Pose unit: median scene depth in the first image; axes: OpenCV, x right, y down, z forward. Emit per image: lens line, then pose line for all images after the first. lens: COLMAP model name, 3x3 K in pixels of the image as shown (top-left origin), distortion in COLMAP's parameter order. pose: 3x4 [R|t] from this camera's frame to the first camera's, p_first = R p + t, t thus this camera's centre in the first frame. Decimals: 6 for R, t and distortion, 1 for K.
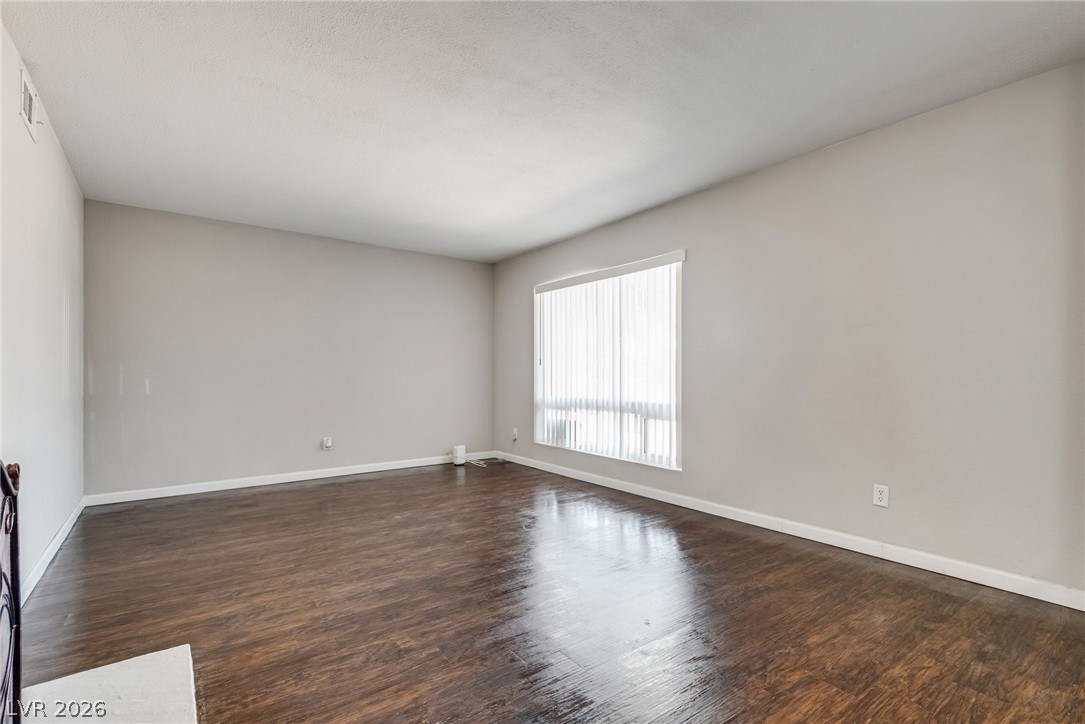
lens RADIAL K [[494.7, 0, 537.4], [0, 494.7, 357.1], [0, 0, 1]] dist [0.014795, -0.000633]
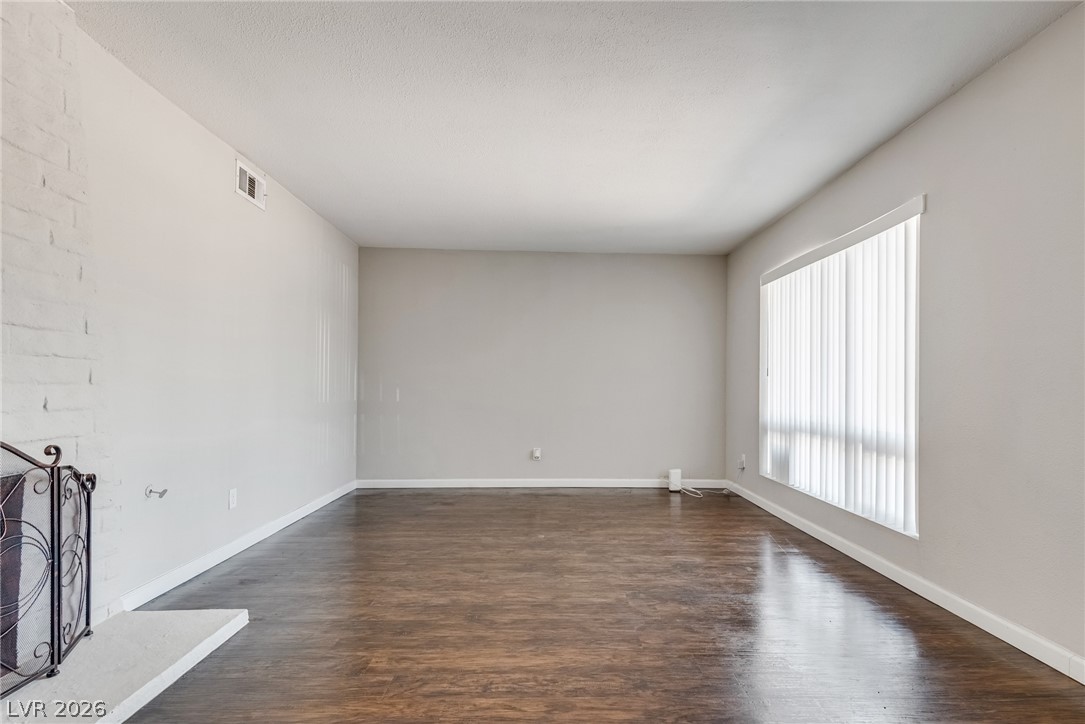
lens RADIAL K [[531.7, 0, 563.5], [0, 531.7, 378.4], [0, 0, 1]] dist [0.037838, -0.021842]
pose [[0.828753, -0.001279, -0.559613, 0.289424], [0.011088, 0.999839, 0.014135, 0.004674], [0.559505, -0.017919, 0.828634, 0.159608]]
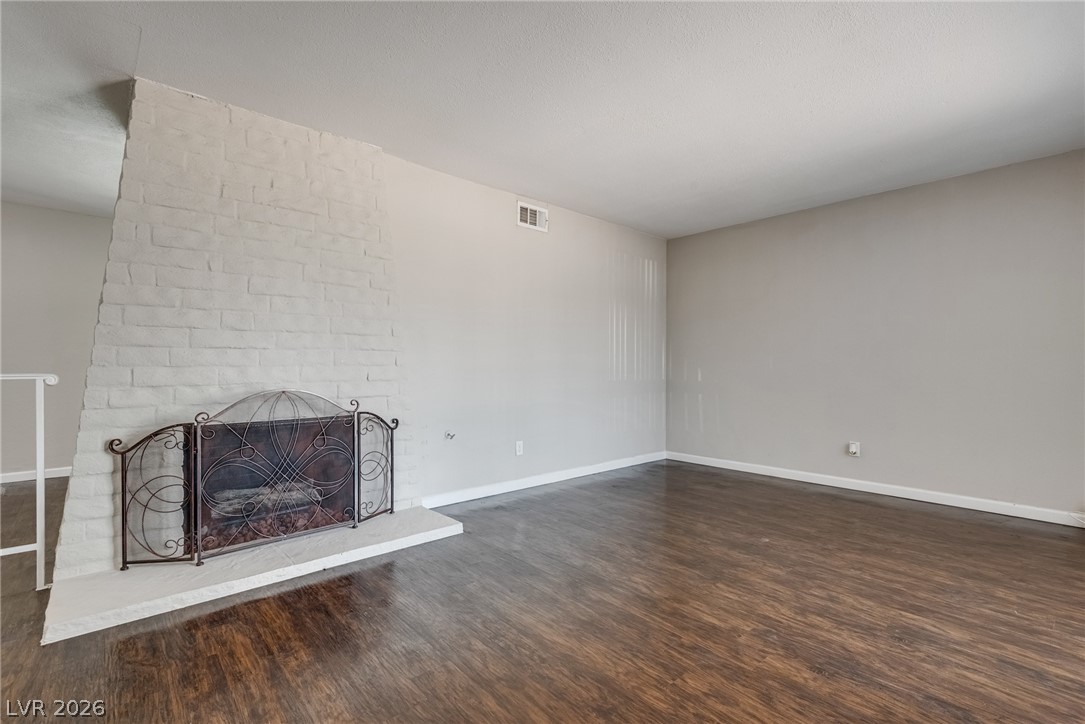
lens RADIAL K [[494.0, 0, 535.8], [0, 494.0, 367.0], [0, 0, 1]] dist [0.033386, -0.018127]
pose [[0.090252, 0.004294, -0.995910, 0.446766], [0.032754, 0.999437, 0.007277, 0.016105], [0.995380, -0.033277, 0.090061, 0.492836]]
